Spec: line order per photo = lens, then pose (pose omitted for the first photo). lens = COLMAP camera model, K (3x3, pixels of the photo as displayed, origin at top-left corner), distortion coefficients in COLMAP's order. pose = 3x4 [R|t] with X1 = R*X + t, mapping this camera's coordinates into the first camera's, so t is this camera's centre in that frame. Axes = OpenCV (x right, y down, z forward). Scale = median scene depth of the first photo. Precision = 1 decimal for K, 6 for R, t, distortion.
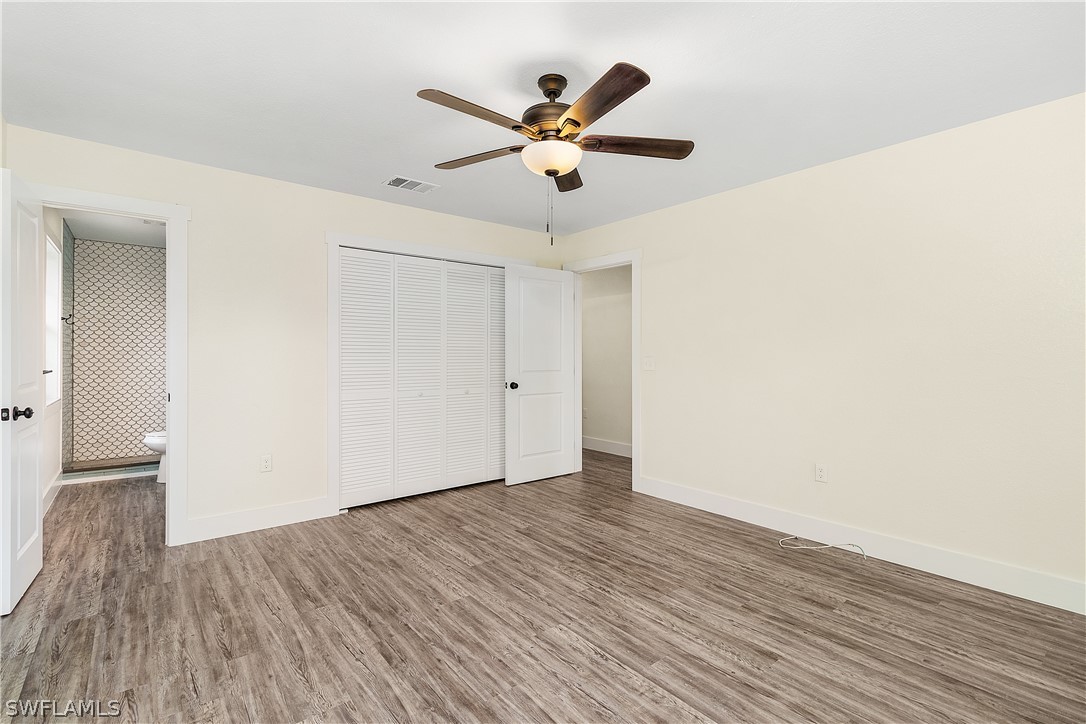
lens RADIAL K [[506.2, 0, 544.4], [0, 506.2, 353.8], [0, 0, 1]] dist [-0.000980, 0.002613]
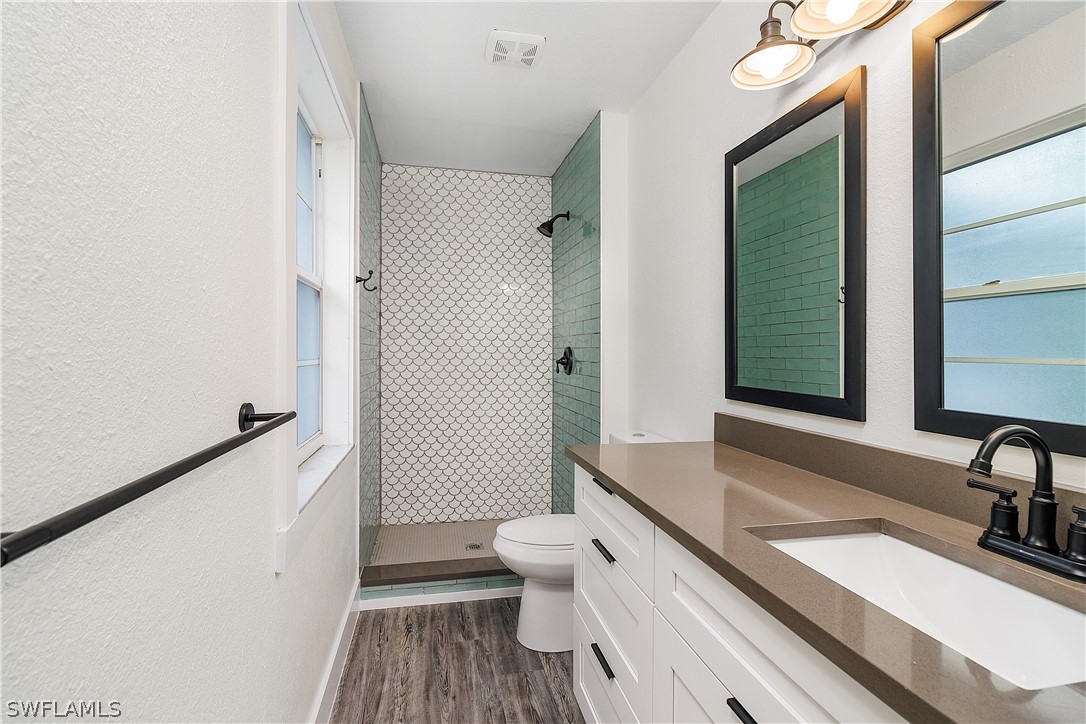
lens RADIAL K [[506.2, 0, 541.7], [0, 506.2, 357.3], [0, 0, 1]] dist [-0.000980, 0.002613]
pose [[0.896106, 0.013443, -0.443636, -0.460930], [-0.003842, 0.999739, 0.022534, -0.006057], [0.443823, -0.018489, 0.895924, 0.512786]]
